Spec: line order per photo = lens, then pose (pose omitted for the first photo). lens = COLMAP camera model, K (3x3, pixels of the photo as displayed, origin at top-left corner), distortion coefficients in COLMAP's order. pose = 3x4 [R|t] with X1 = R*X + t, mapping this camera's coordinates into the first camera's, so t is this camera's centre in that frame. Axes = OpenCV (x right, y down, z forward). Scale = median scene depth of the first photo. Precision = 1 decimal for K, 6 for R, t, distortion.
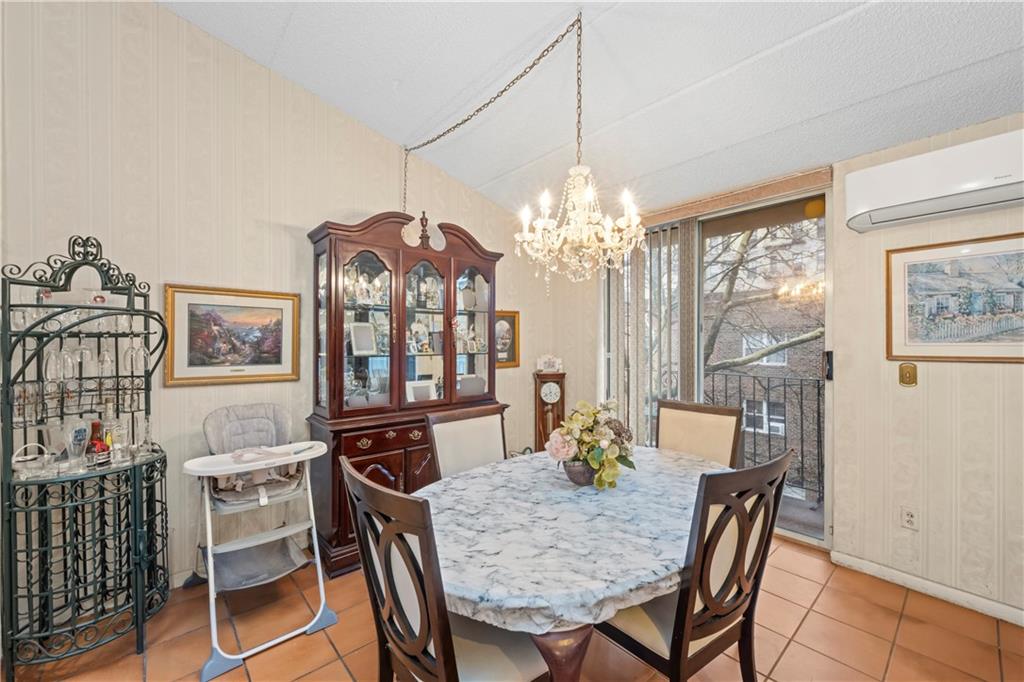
lens RADIAL K [[403.9, 0, 516.0], [0, 403.9, 341.0], [0, 0, 1]] dist [-0.003616, -0.000217]
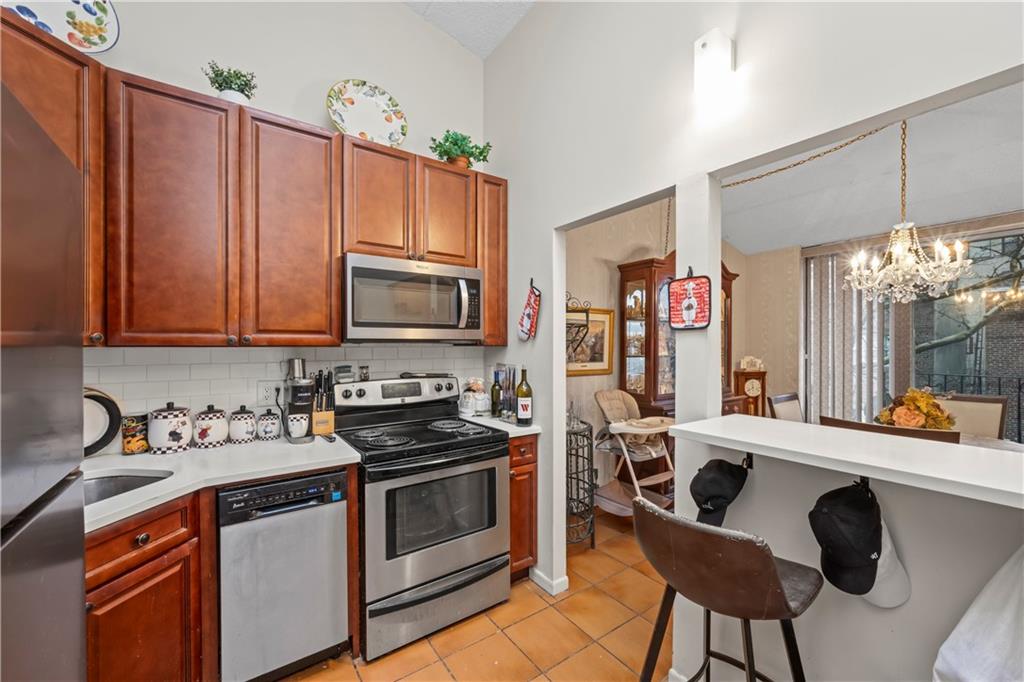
lens RADIAL K [[403.9, 0, 517.2], [0, 403.9, 347.6], [0, 0, 1]] dist [-0.003616, -0.000217]
pose [[0.993413, 0.002605, -0.114557, -0.693509], [-0.000964, 0.999896, 0.014373, -0.010087], [0.114583, -0.014168, 0.993313, -0.381694]]
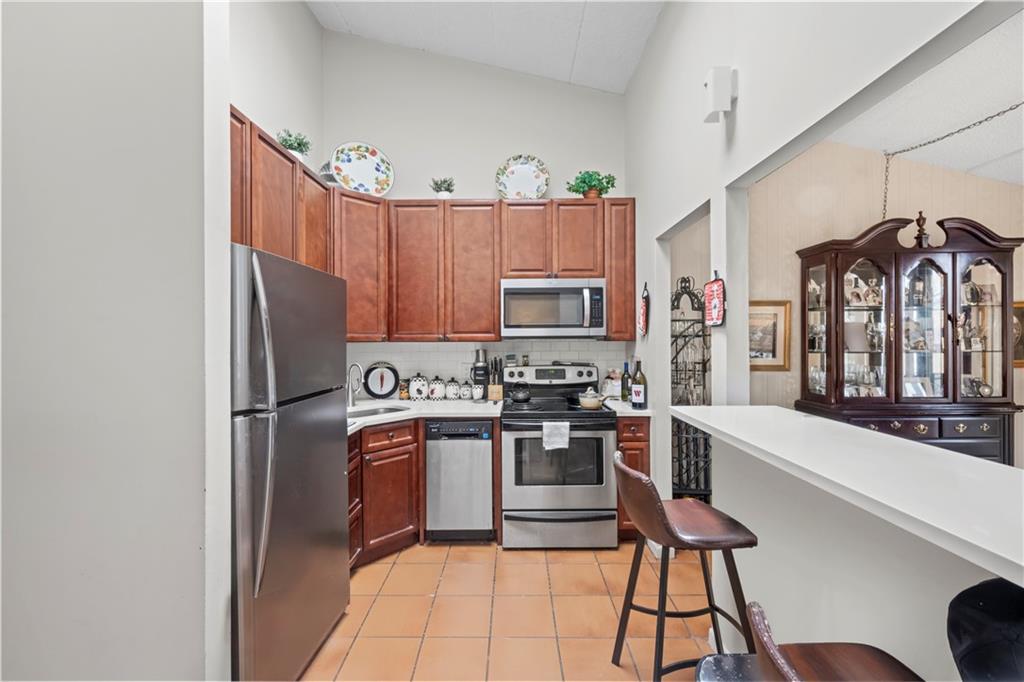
lens RADIAL K [[403.9, 0, 512.7], [0, 403.9, 339.3], [0, 0, 1]] dist [-0.003616, -0.000217]
pose [[0.740283, -0.001816, -0.672293, -0.331217], [0.008087, 0.999948, 0.006204, -0.013580], [0.672247, -0.010029, 0.740259, -0.481416]]
